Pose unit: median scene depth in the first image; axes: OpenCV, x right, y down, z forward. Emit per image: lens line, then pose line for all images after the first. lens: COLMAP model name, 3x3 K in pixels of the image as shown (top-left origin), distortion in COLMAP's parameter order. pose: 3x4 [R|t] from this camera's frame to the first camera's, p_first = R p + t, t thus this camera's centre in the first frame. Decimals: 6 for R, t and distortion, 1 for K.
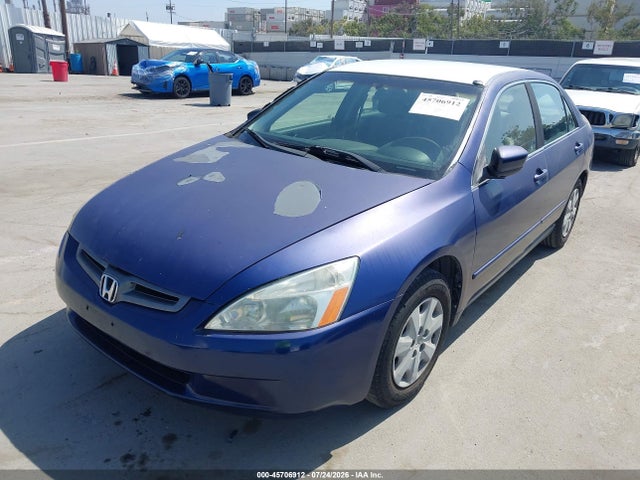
lens RADIAL K [[488.1, 0, 331.0], [0, 488.1, 239.9], [0, 0, 1]] dist [0.052451, -0.049901]
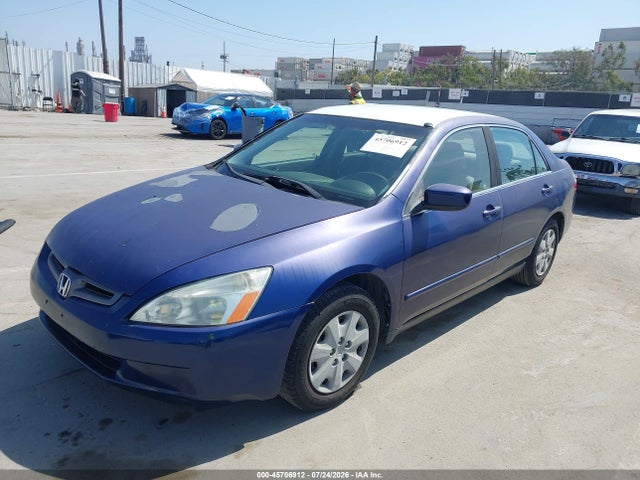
lens RADIAL K [[488.1, 0, 331.0], [0, 488.1, 239.9], [0, 0, 1]] dist [0.052451, -0.049901]
pose [[0.996327, 0.039939, -0.075746, 0.166932], [-0.046341, 0.995324, -0.084746, 0.038030], [0.072007, 0.087945, 0.993519, -0.082529]]
